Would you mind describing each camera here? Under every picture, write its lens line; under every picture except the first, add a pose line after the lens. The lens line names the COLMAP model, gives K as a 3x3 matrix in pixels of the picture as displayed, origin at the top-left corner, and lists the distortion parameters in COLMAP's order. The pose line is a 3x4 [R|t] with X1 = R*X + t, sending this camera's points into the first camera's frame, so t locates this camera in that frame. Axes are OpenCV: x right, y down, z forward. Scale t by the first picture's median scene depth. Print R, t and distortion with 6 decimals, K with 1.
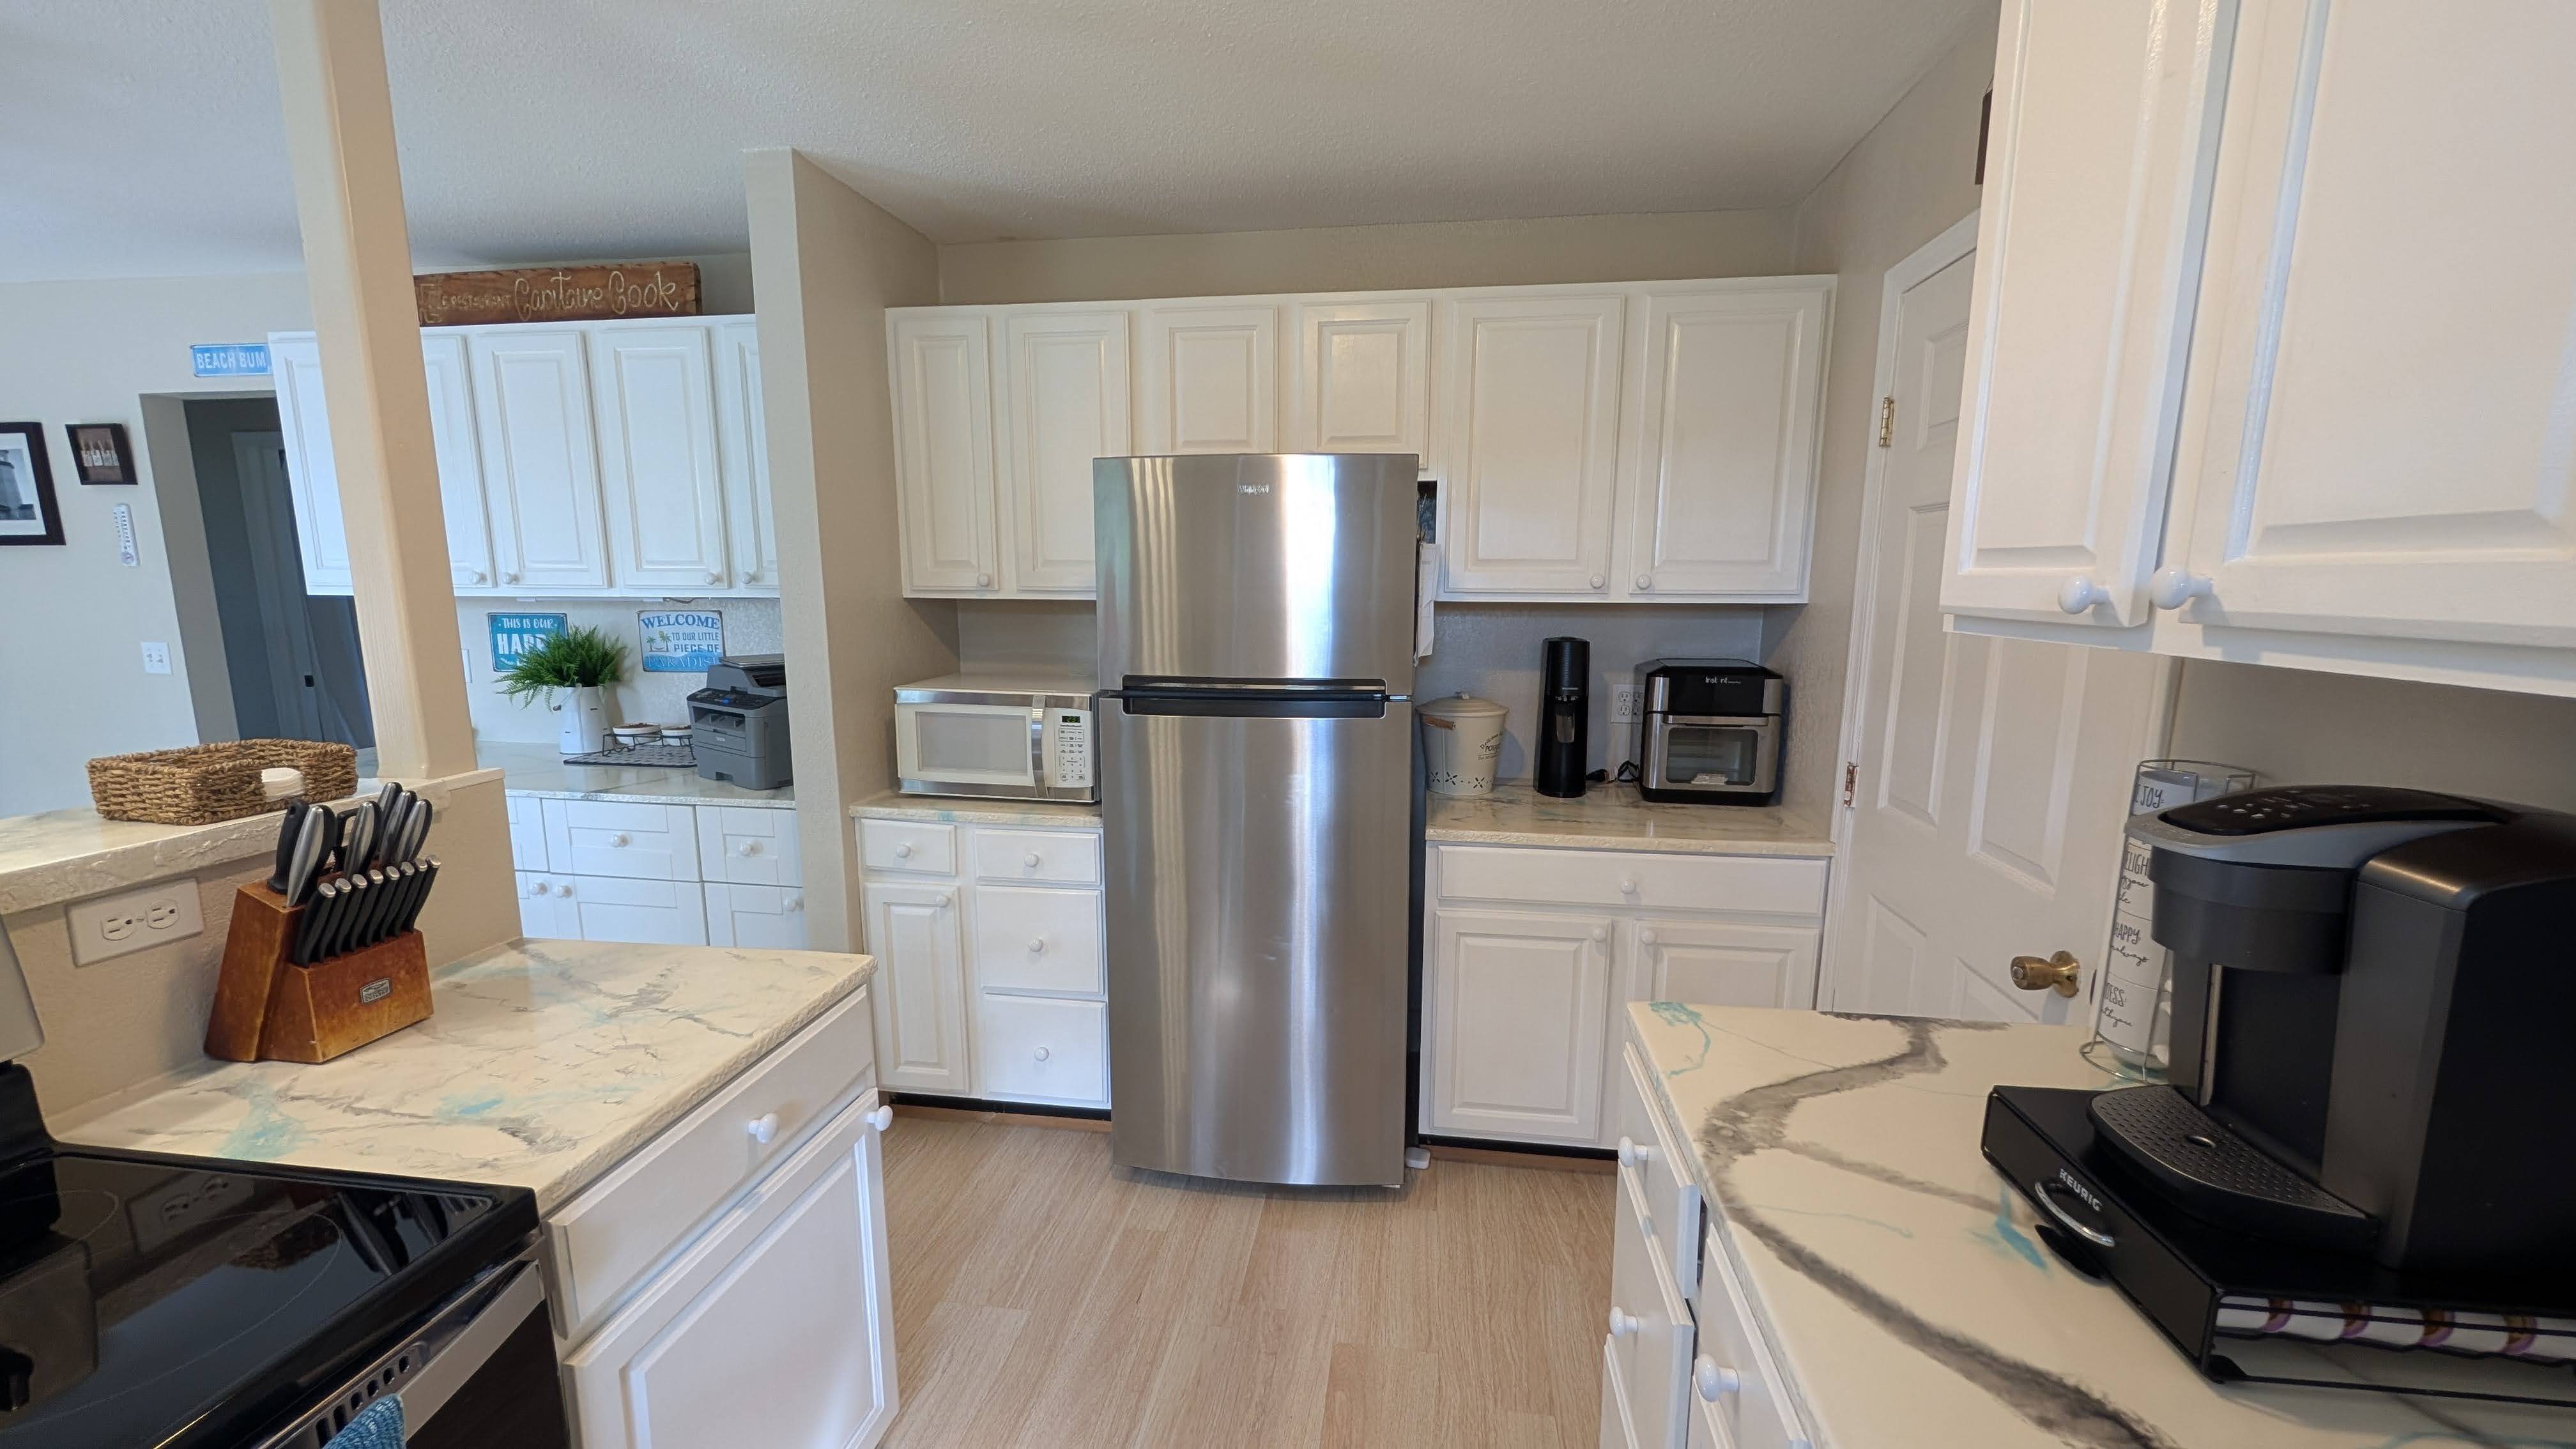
lens RADIAL K [[990.1, 0, 1290.2], [0, 990.1, 731.2], [0, 0, 1]] dist [-0.003268, -0.000440]
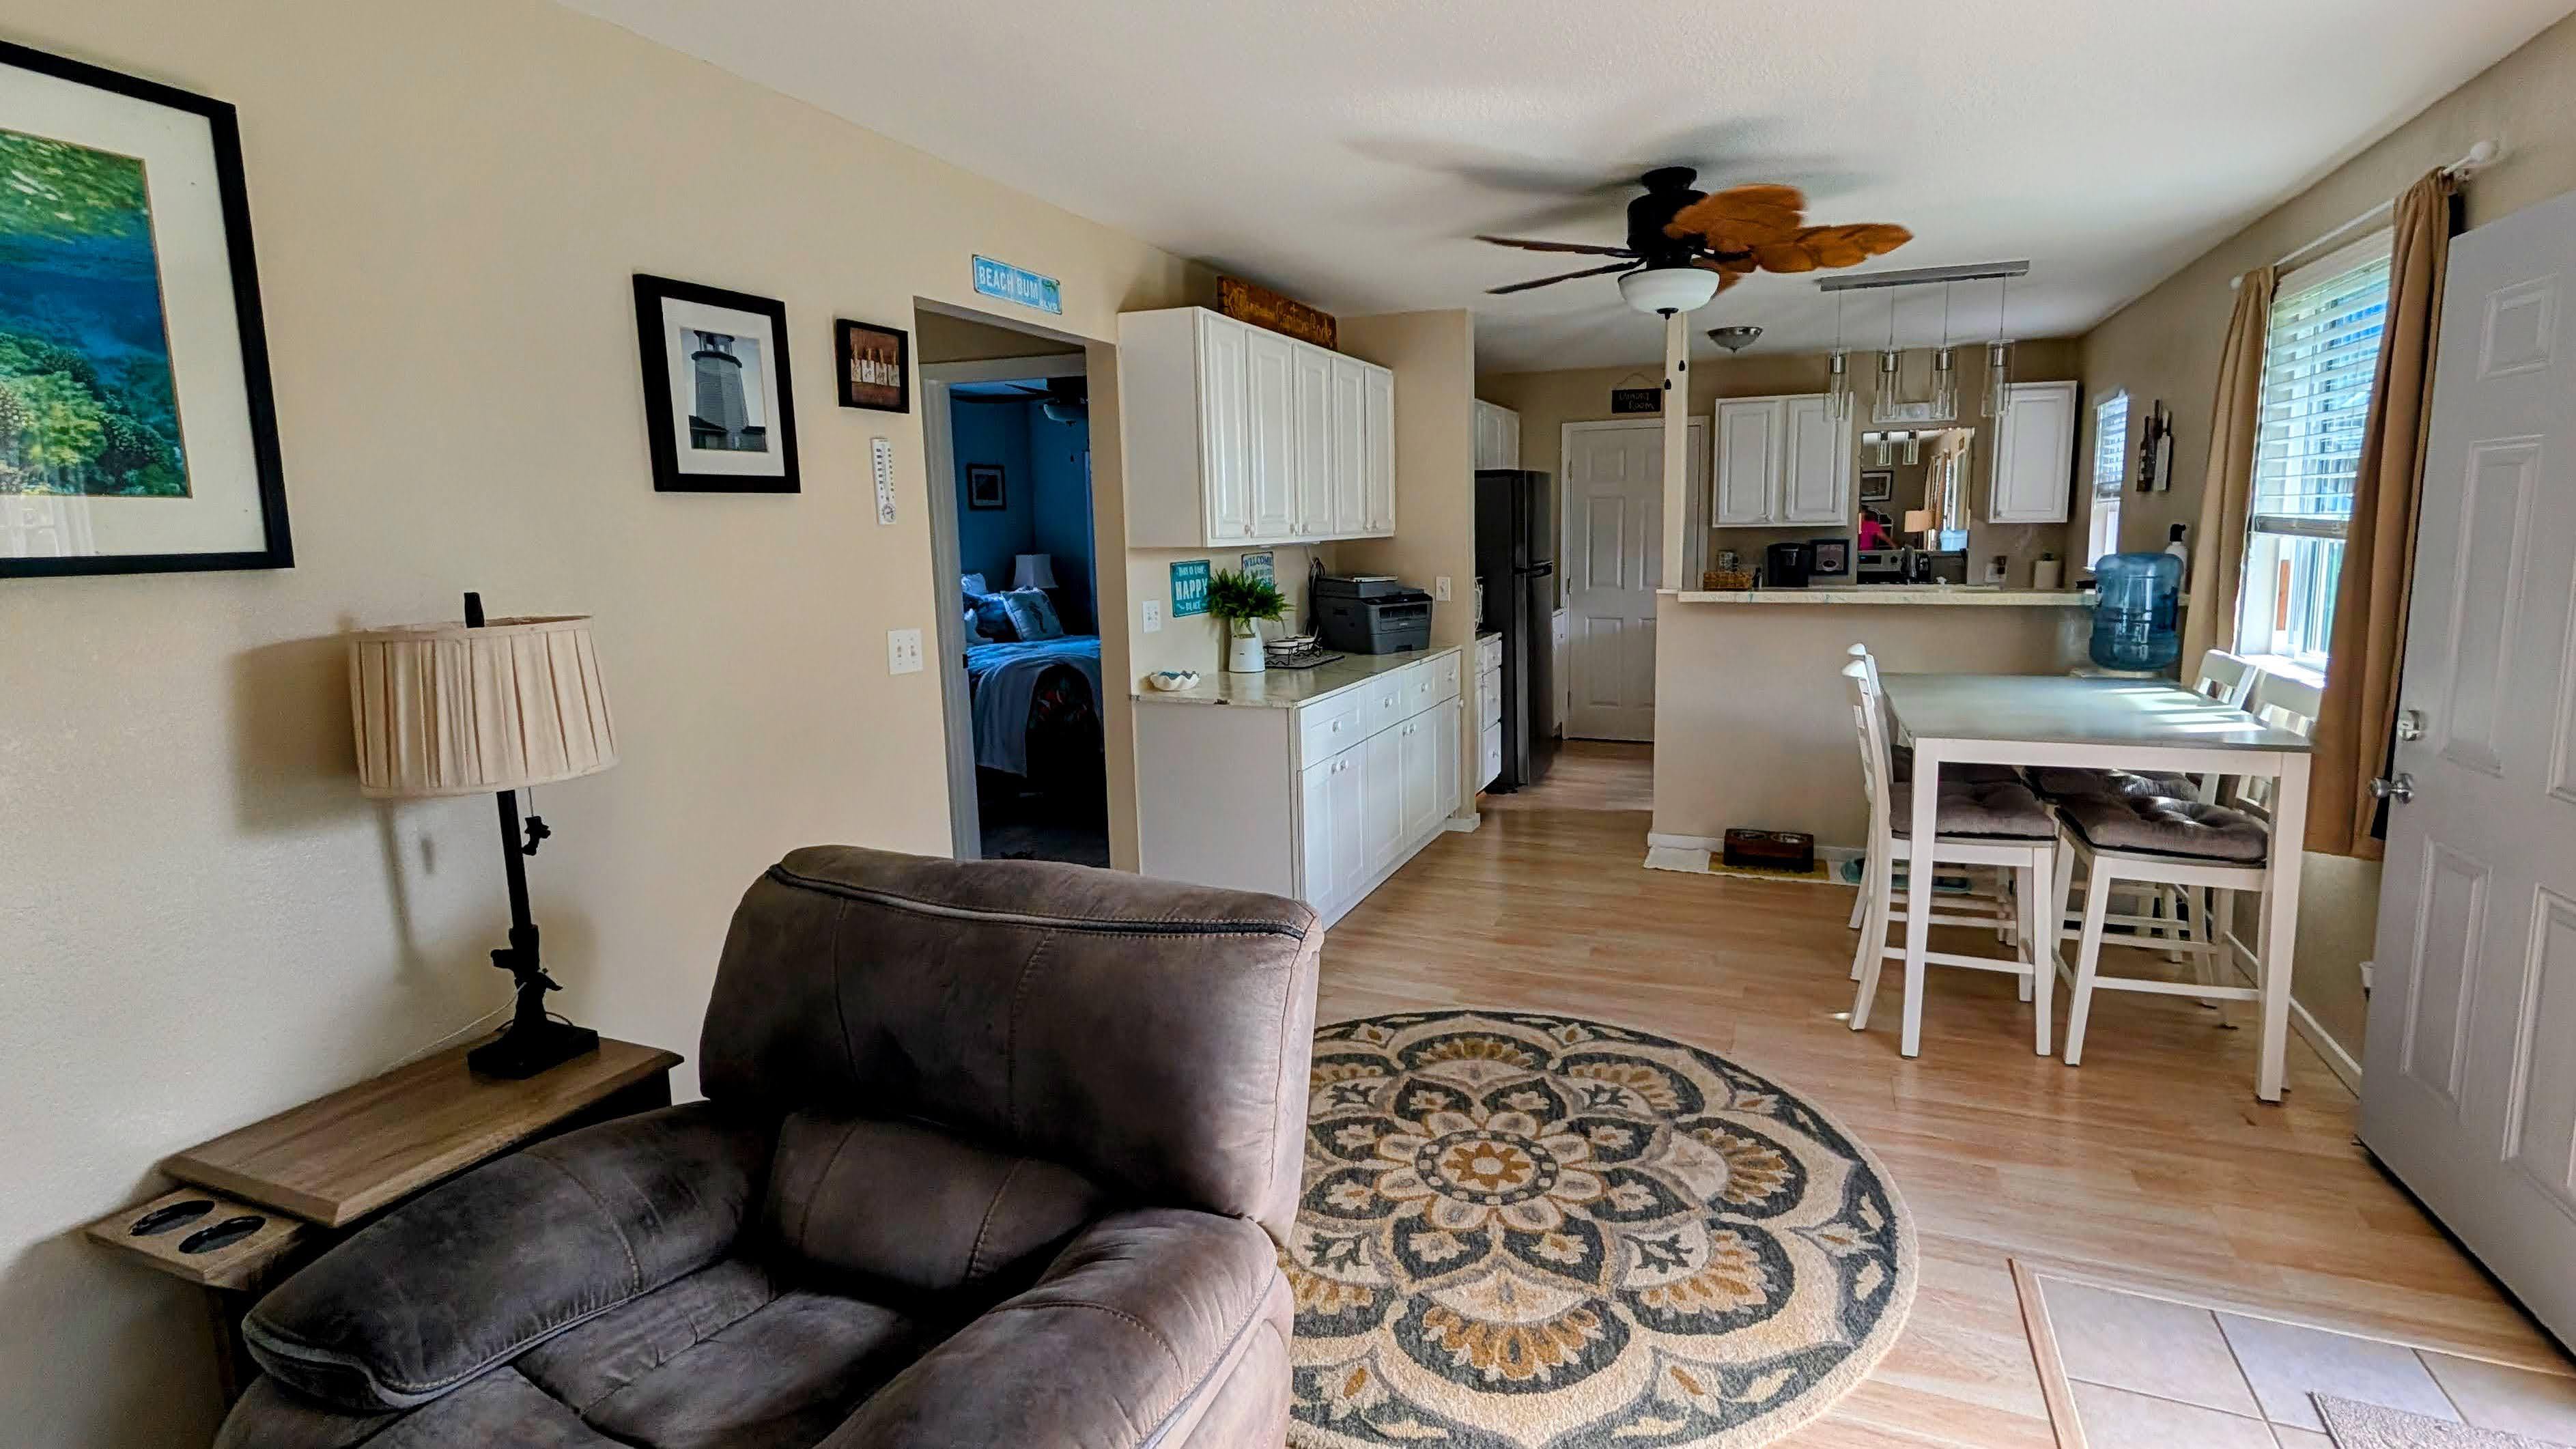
lens RADIAL K [[1259.6, 0, 1293.6], [0, 1259.6, 712.9], [0, 0, 1]] dist [0.002888, 0.000205]
pose [[0.252059, -0.152208, 0.955667, -2.031989], [0.175402, 0.978381, 0.109563, -0.082923], [-0.951683, 0.140009, 0.273307, 0.494301]]
